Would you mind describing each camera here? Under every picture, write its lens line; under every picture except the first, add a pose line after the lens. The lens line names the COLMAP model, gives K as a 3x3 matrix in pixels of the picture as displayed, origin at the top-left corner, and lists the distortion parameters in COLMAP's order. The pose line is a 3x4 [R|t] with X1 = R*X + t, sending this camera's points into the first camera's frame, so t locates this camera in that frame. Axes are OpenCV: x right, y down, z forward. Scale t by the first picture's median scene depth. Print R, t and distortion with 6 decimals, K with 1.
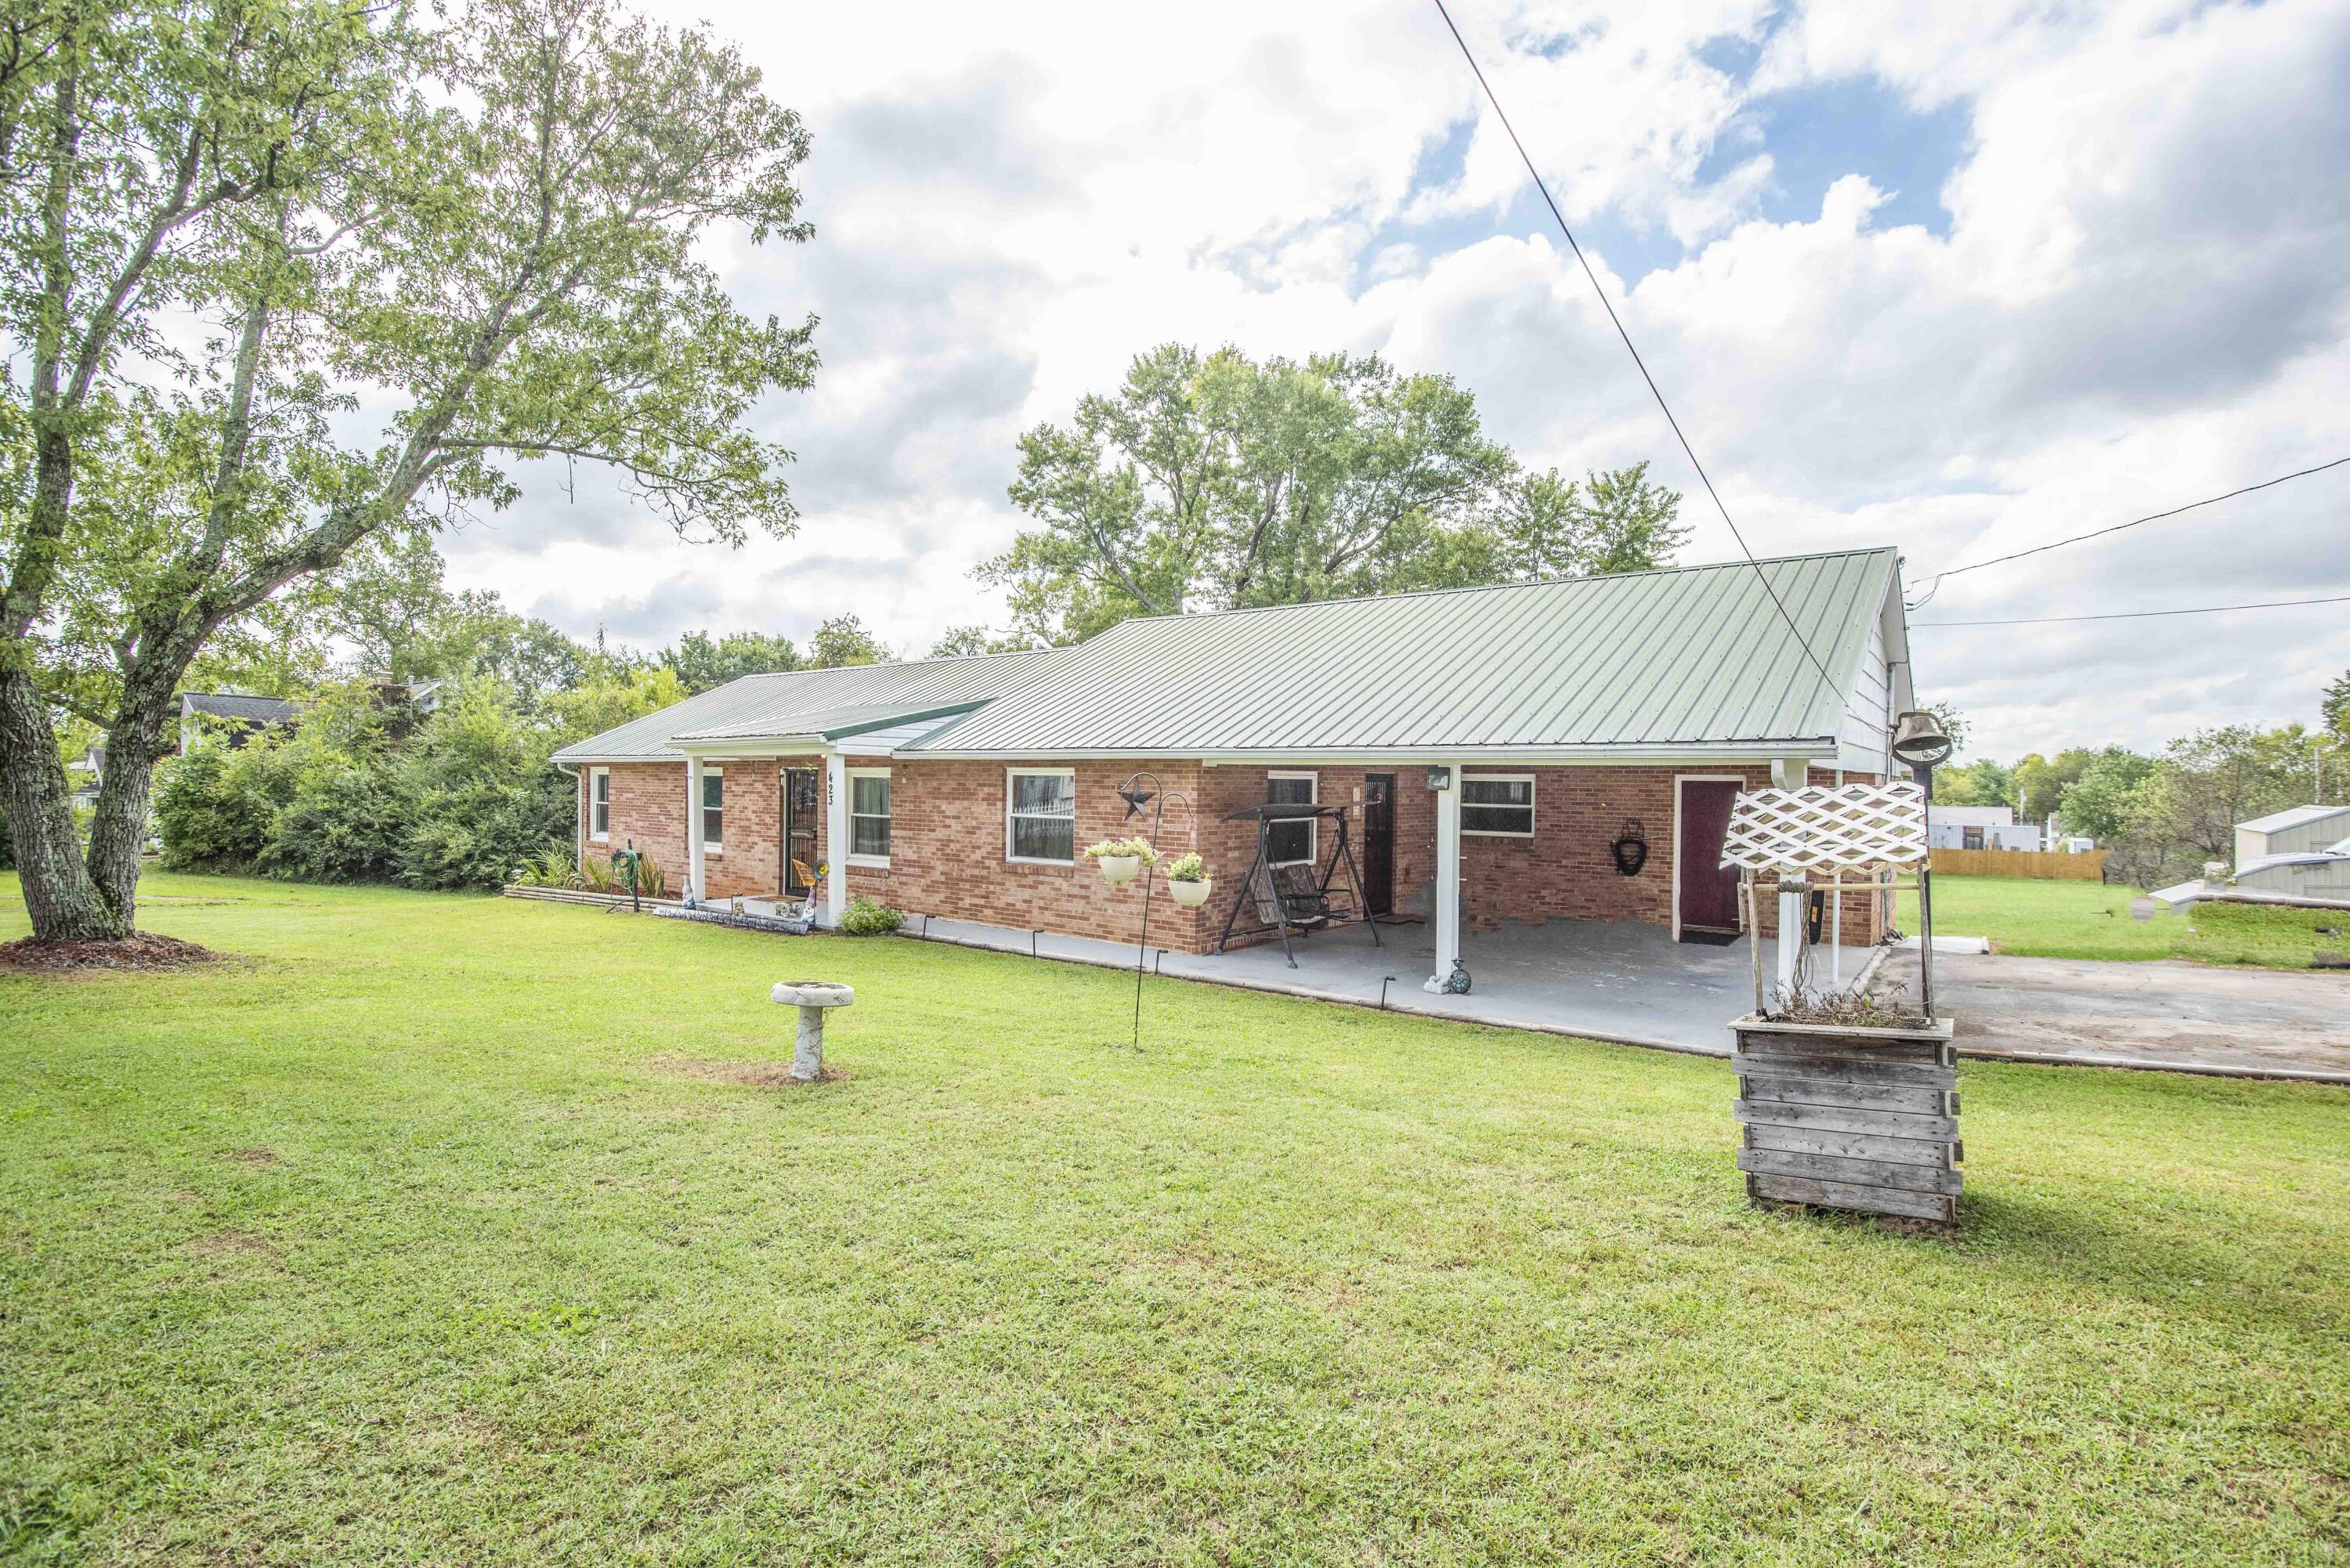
lens RADIAL K [[1070.6, 0, 1175.1], [0, 1070.6, 777.4], [0, 0, 1]] dist [-0.034428, -0.002258]
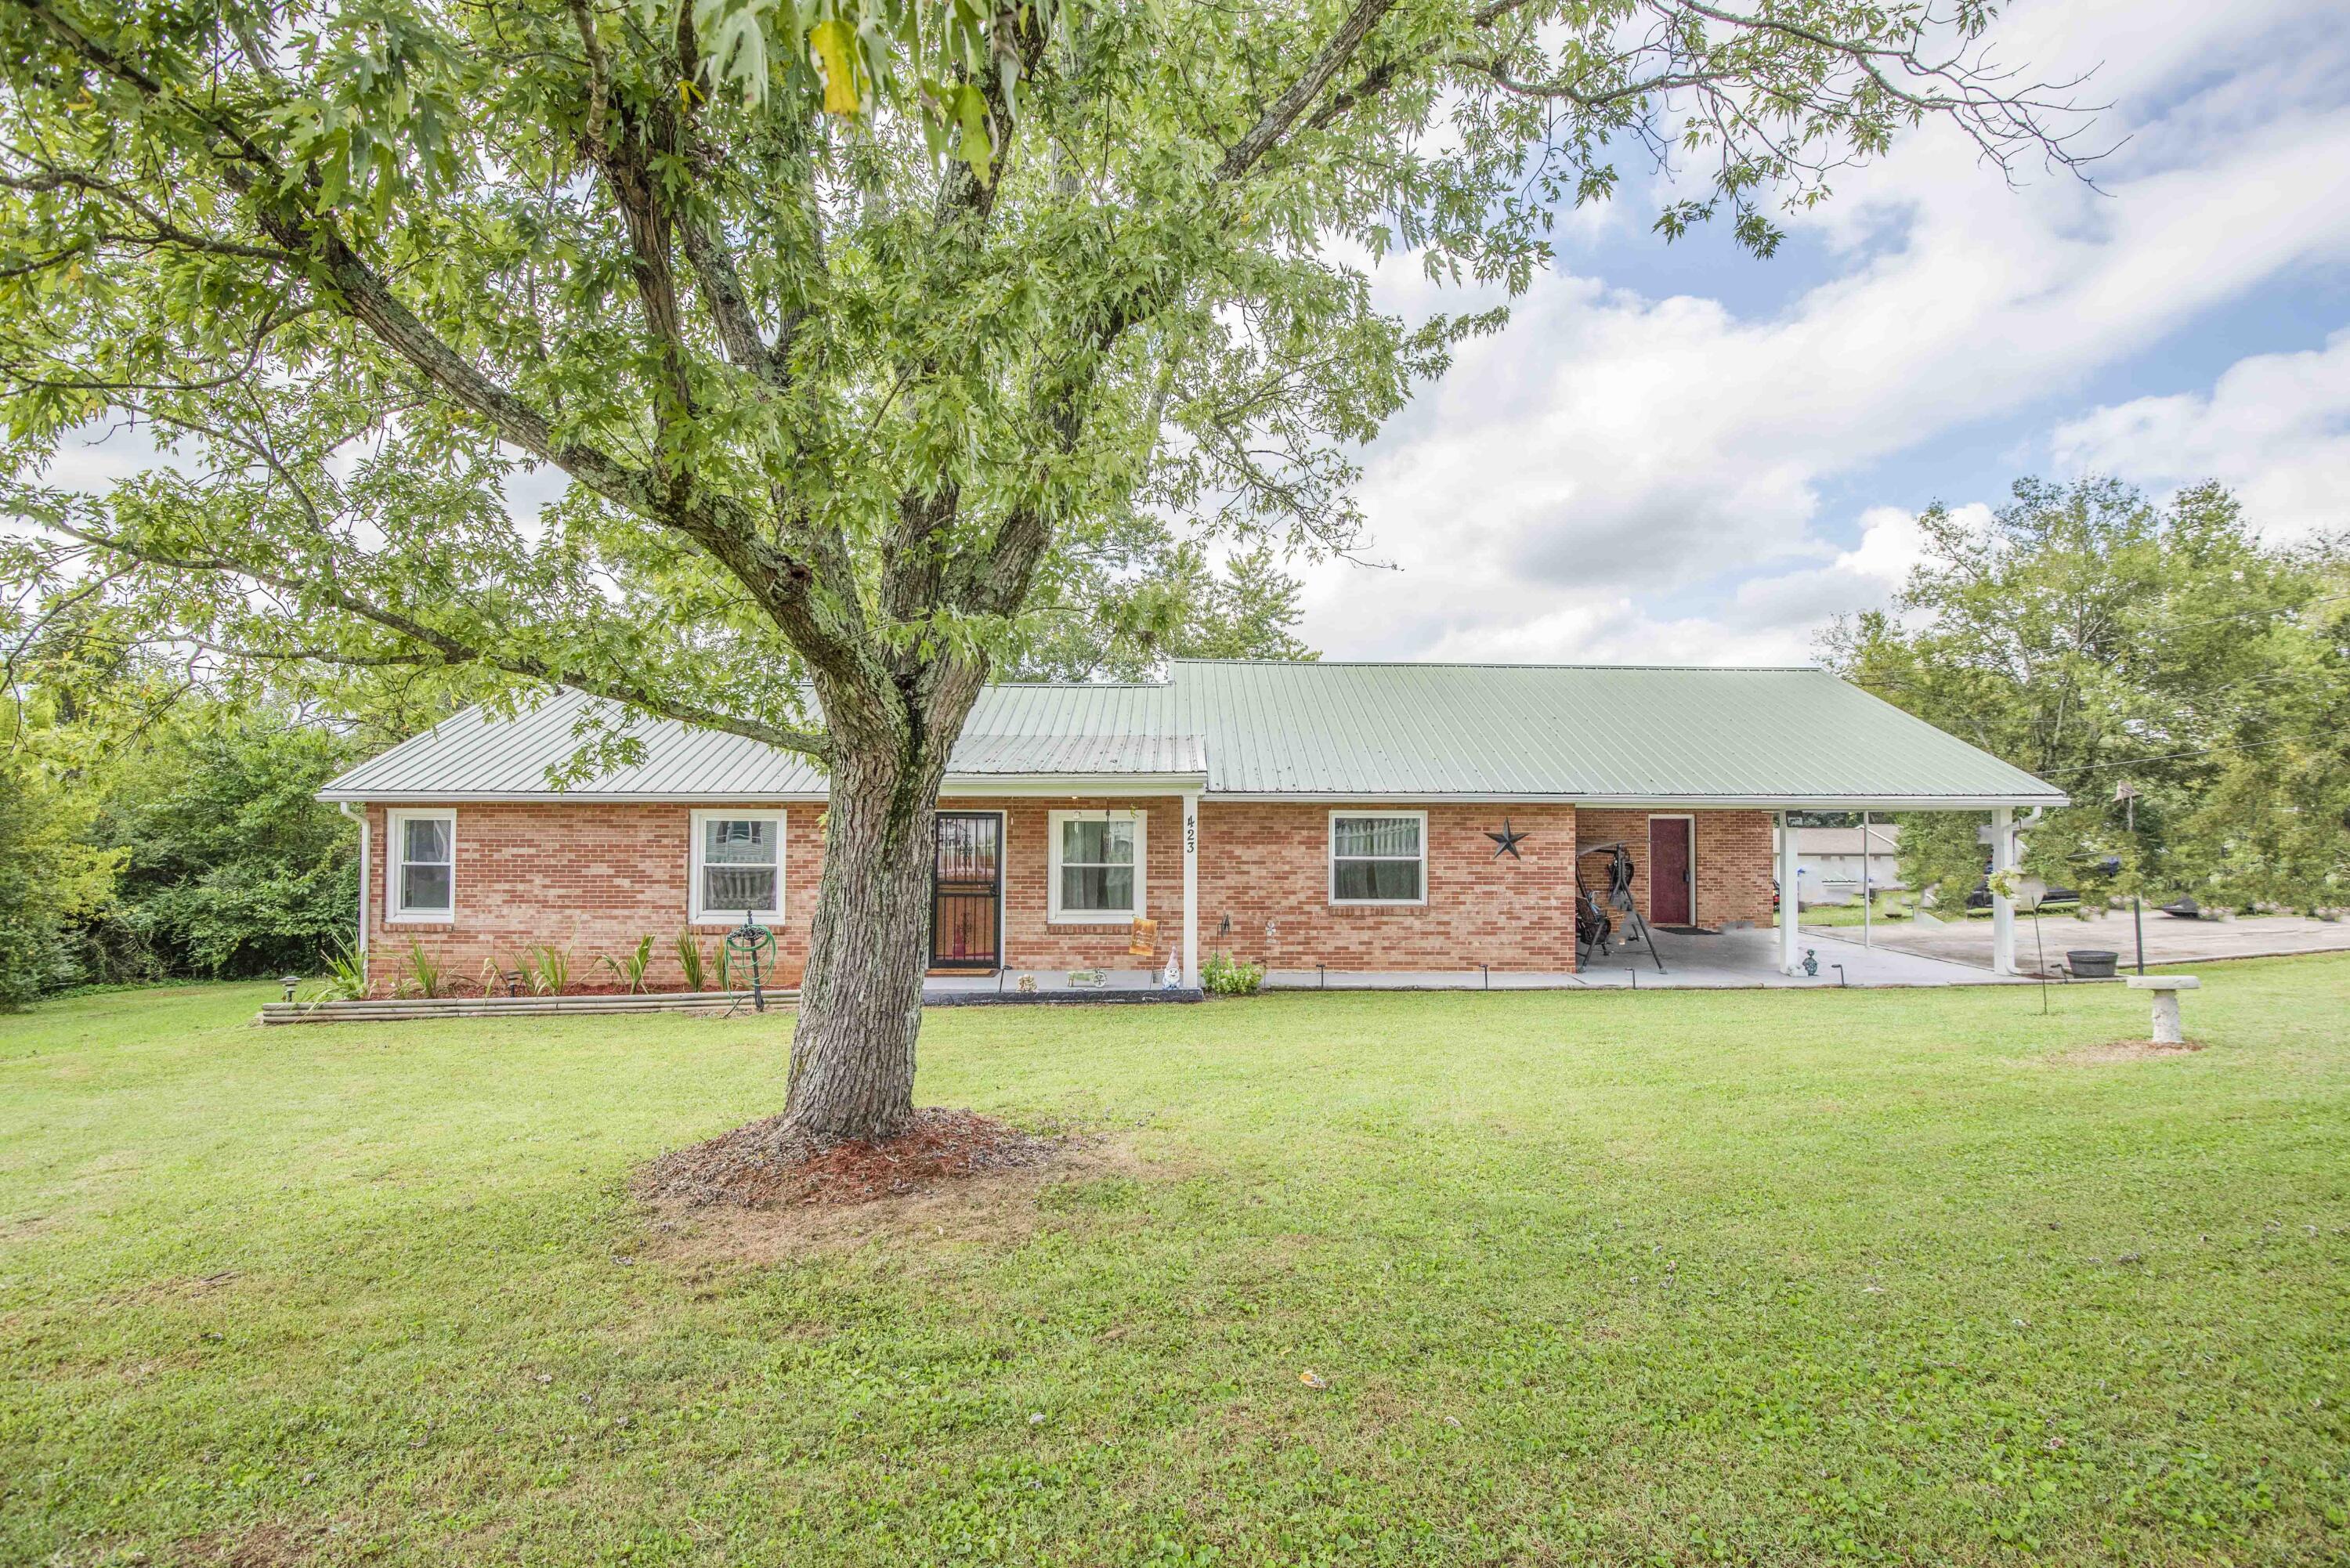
lens RADIAL K [[1070.6, 0, 1173.9], [0, 1070.6, 789.3], [0, 0, 1]] dist [-0.034428, -0.002258]
pose [[0.777975, 0.010367, 0.628210, -0.896737], [0.004226, 0.999755, -0.021731, -0.007941], [-0.628282, 0.019561, 0.777740, 0.318325]]
